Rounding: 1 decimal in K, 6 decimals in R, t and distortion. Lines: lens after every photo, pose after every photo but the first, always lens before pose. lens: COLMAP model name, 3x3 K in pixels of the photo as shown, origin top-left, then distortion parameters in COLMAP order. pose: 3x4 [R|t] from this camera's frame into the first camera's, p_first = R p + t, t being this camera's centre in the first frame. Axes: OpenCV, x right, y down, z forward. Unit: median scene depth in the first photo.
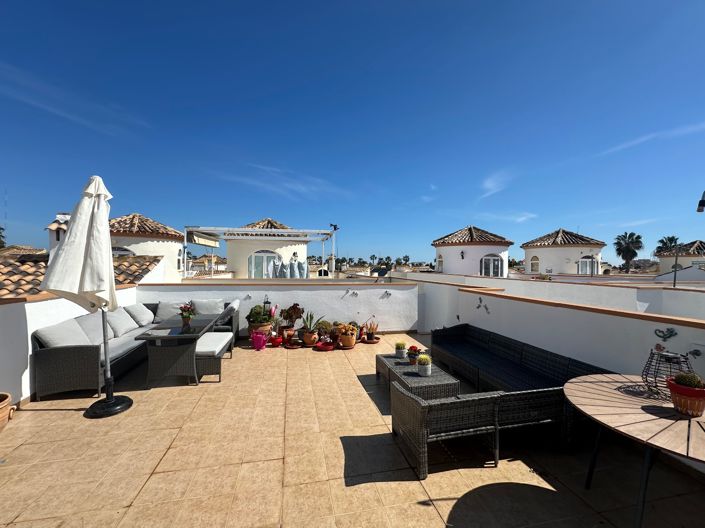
lens RADIAL K [[309.0, 0, 352.5], [0, 309.0, 264.0], [0, 0, 1]] dist [0.000858, 0.000202]
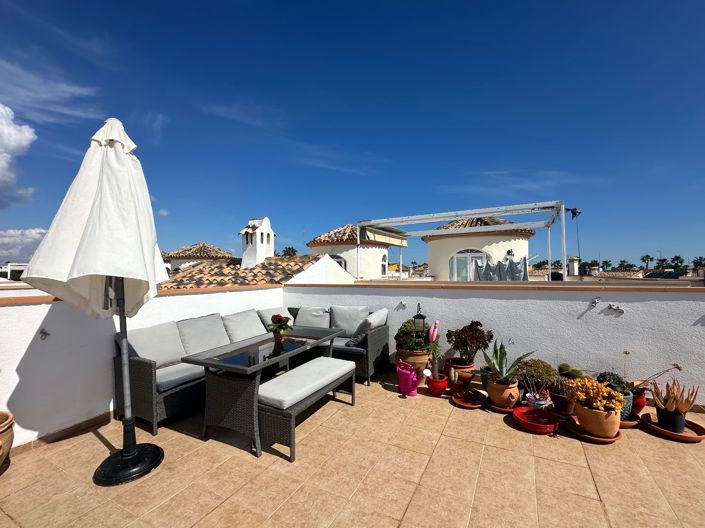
lens RADIAL K [[309.0, 0, 352.5], [0, 309.0, 264.0], [0, 0, 1]] dist [0.000858, 0.000202]
pose [[0.768614, -0.038032, -0.638581, 0.006559], [0.021091, 0.999195, -0.034124, 0.039806], [0.639365, 0.012760, 0.768797, 0.437983]]
